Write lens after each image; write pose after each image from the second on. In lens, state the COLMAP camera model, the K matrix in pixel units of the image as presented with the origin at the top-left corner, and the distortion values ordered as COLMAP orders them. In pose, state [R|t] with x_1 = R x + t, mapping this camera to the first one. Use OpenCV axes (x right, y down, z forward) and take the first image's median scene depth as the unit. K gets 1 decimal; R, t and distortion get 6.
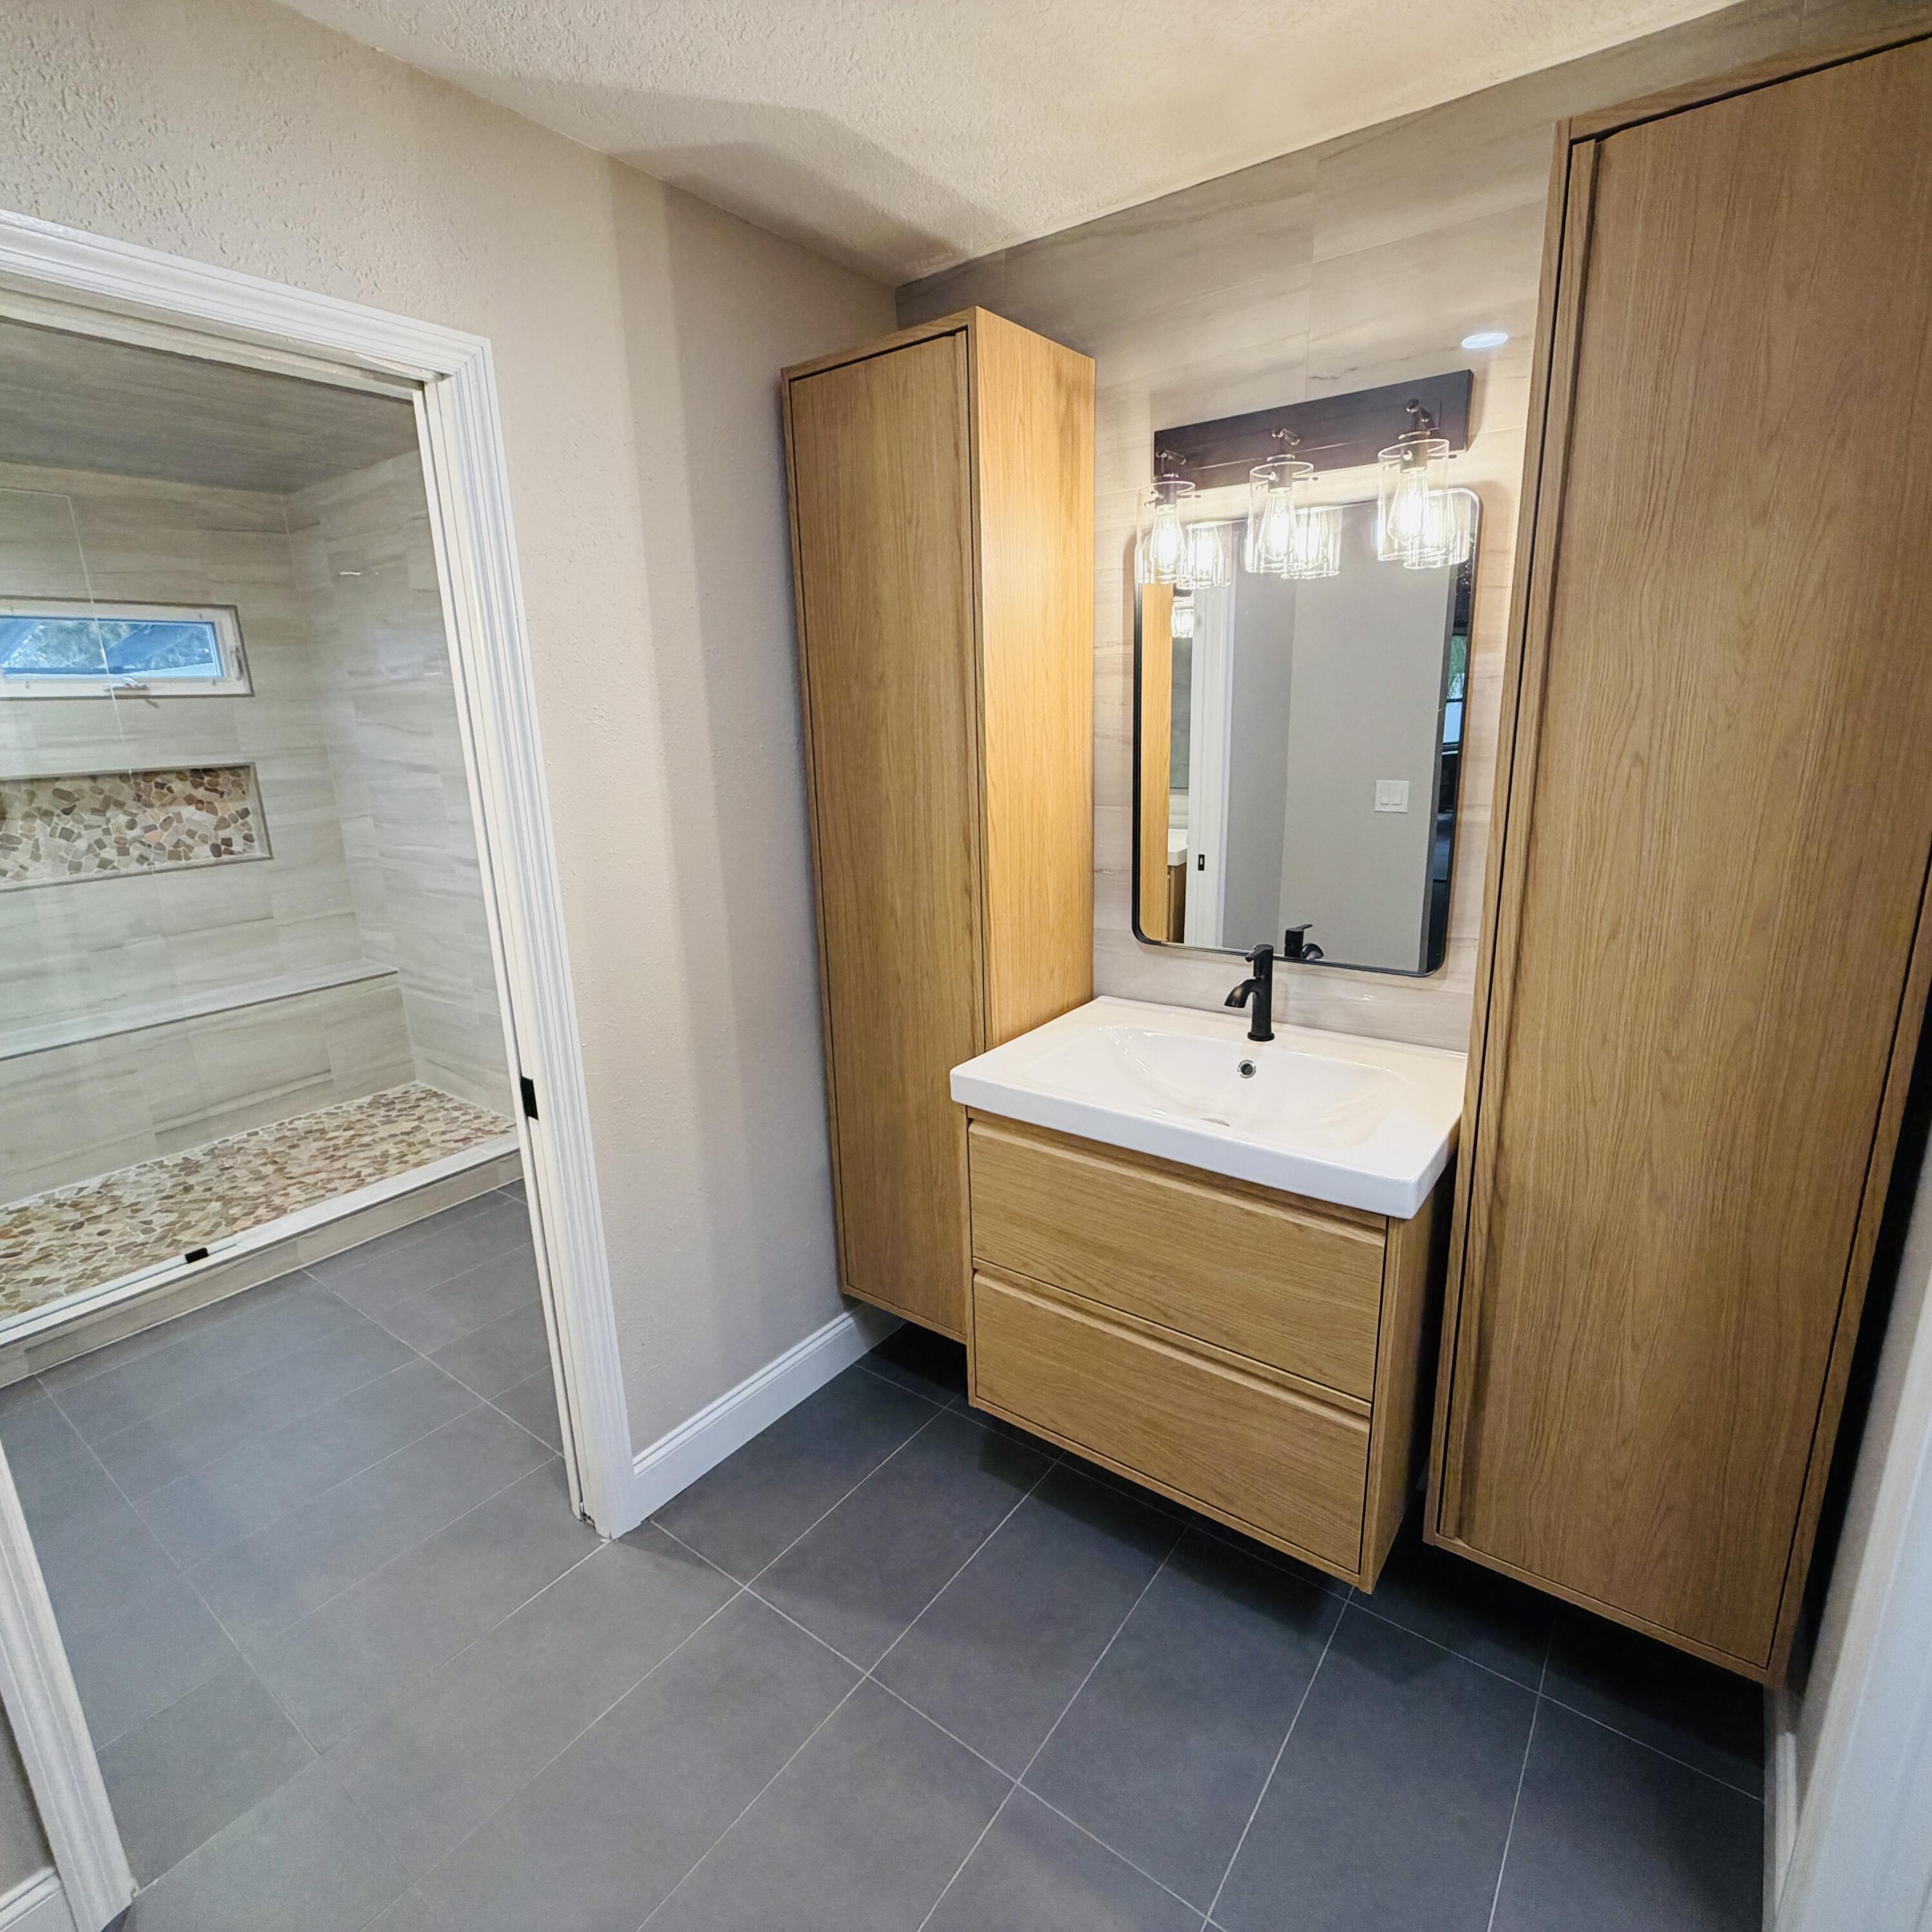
lens RADIAL K [[1024.2, 0, 958.3], [0, 1024.2, 961.3], [0, 0, 1]] dist [-0.001064, 0.000279]
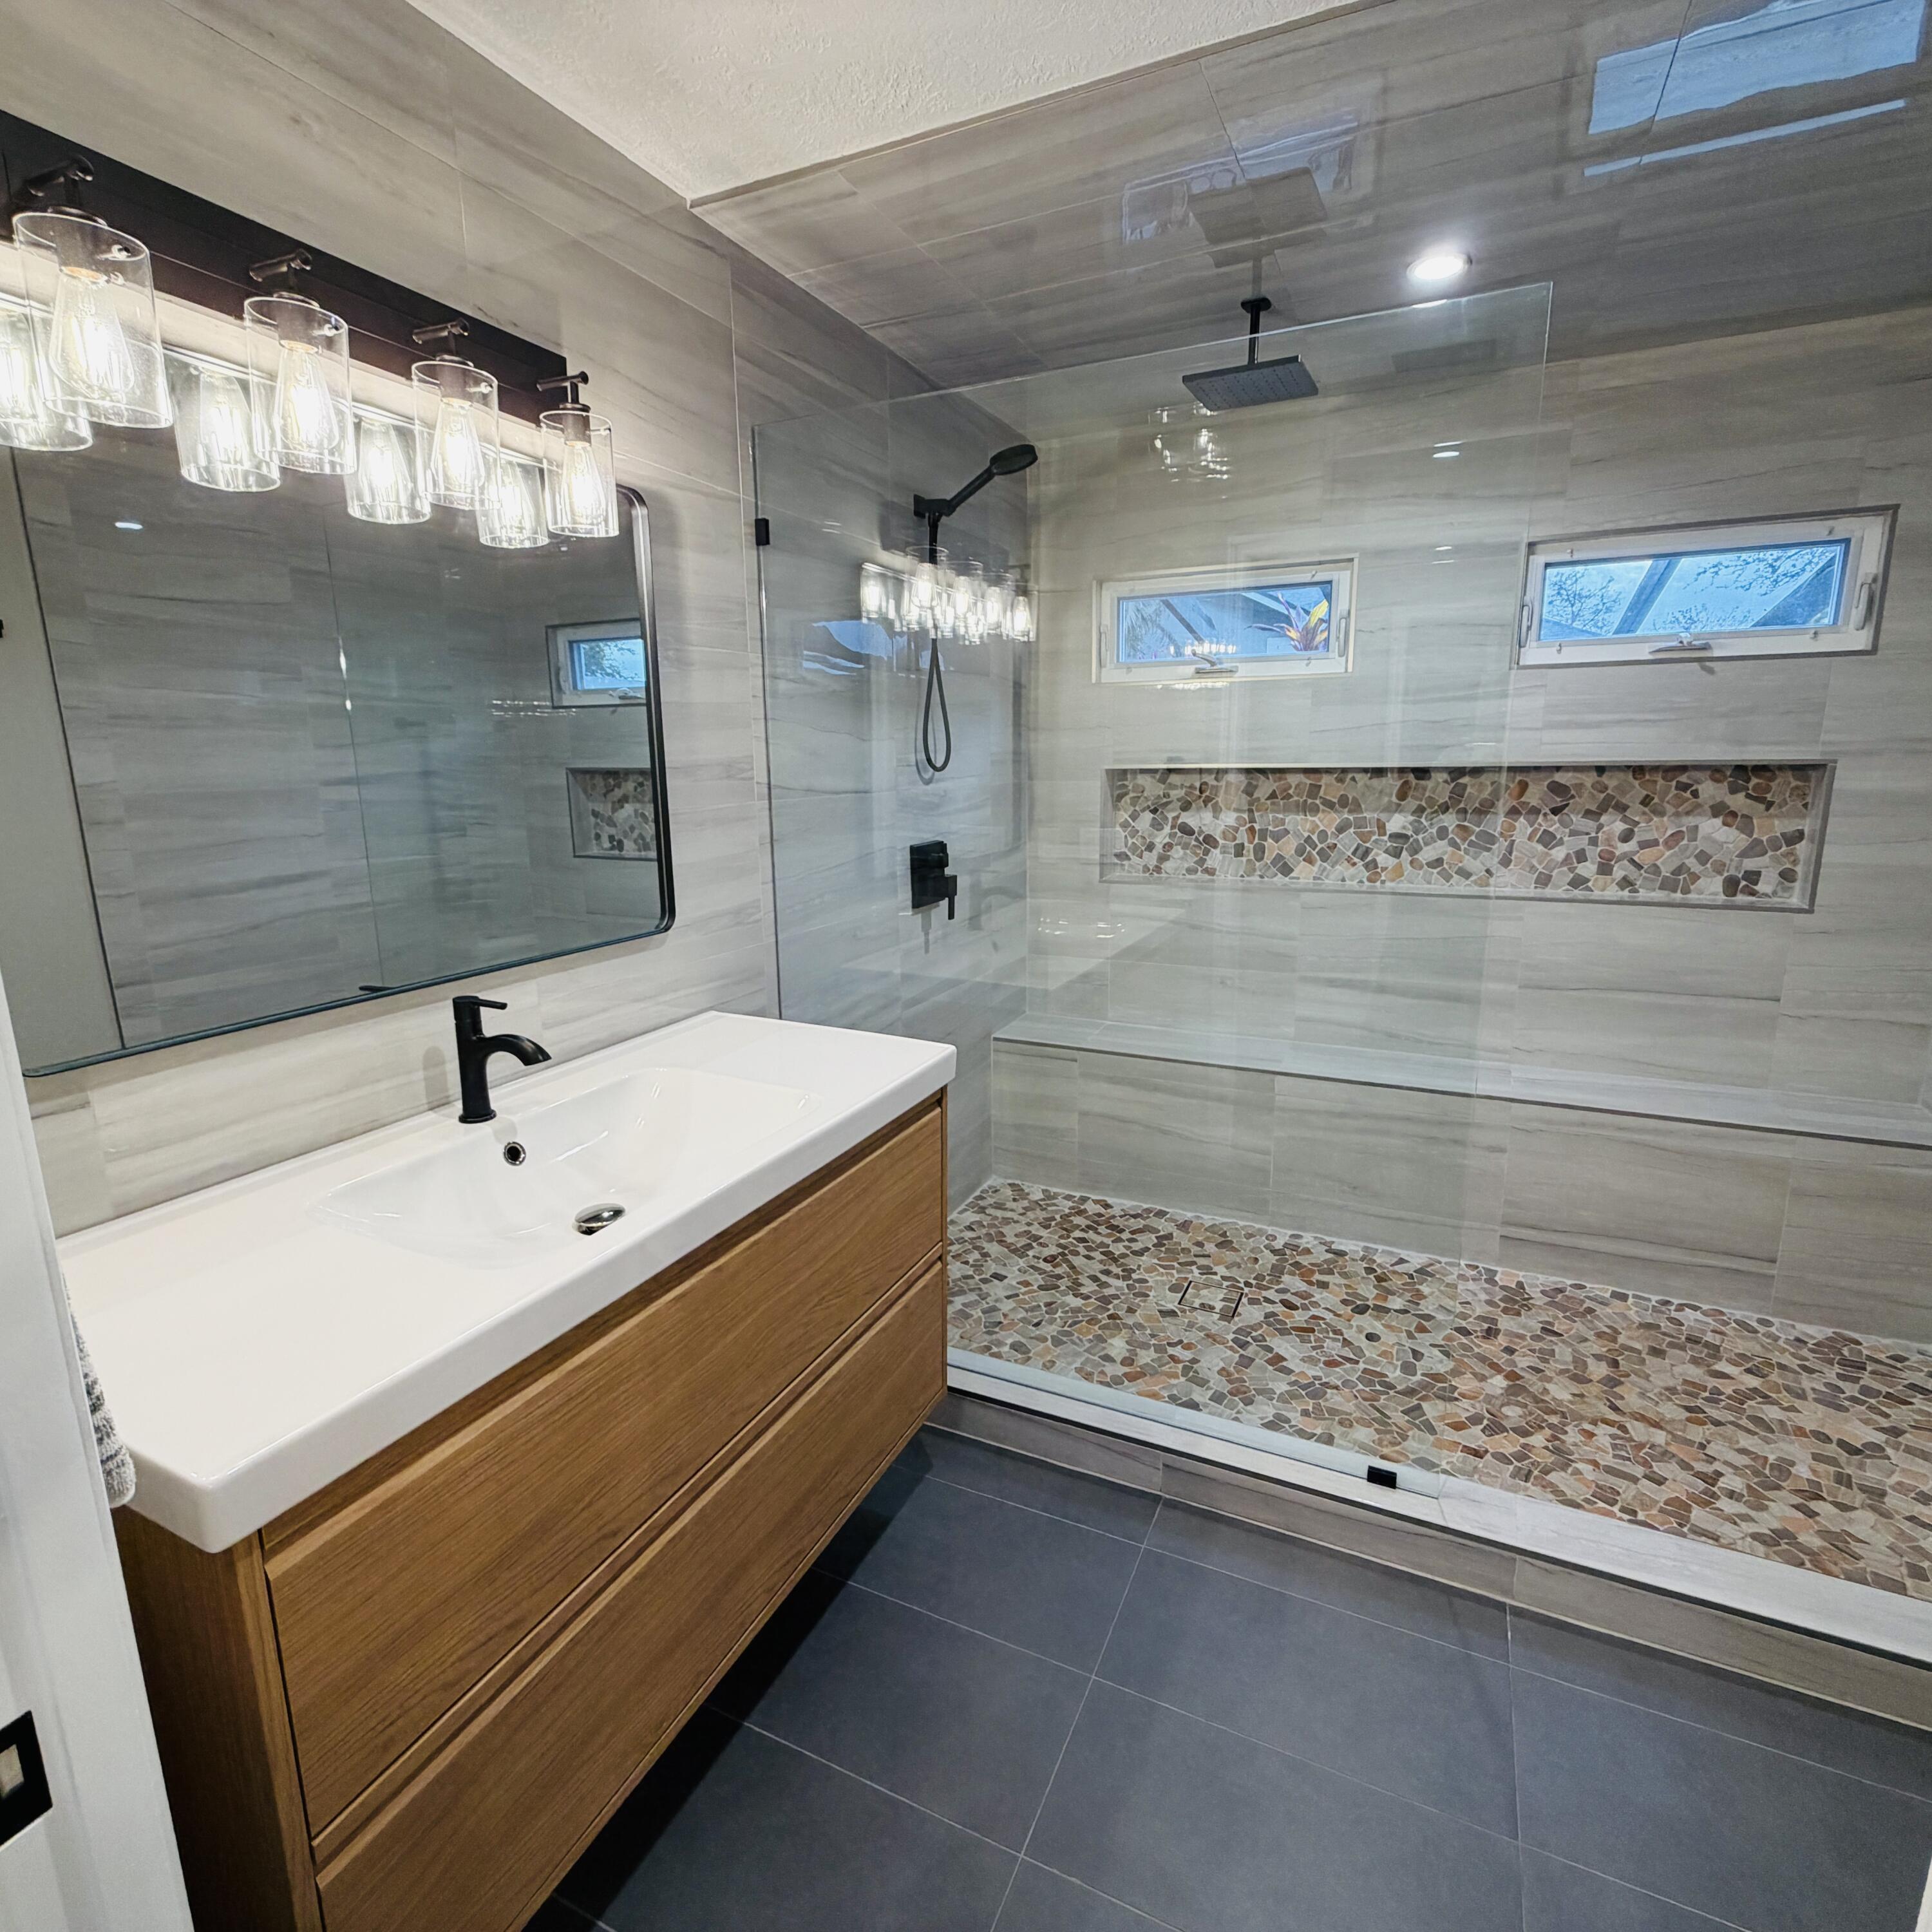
lens RADIAL K [[1024.2, 0, 958.3], [0, 1024.2, 961.3], [0, 0, 1]] dist [-0.001064, 0.000279]
pose [[0.196559, 0.222277, -0.954965, -0.177834], [-0.234759, 0.956305, 0.174269, -0.063197], [0.951973, 0.189933, 0.240152, 0.384753]]
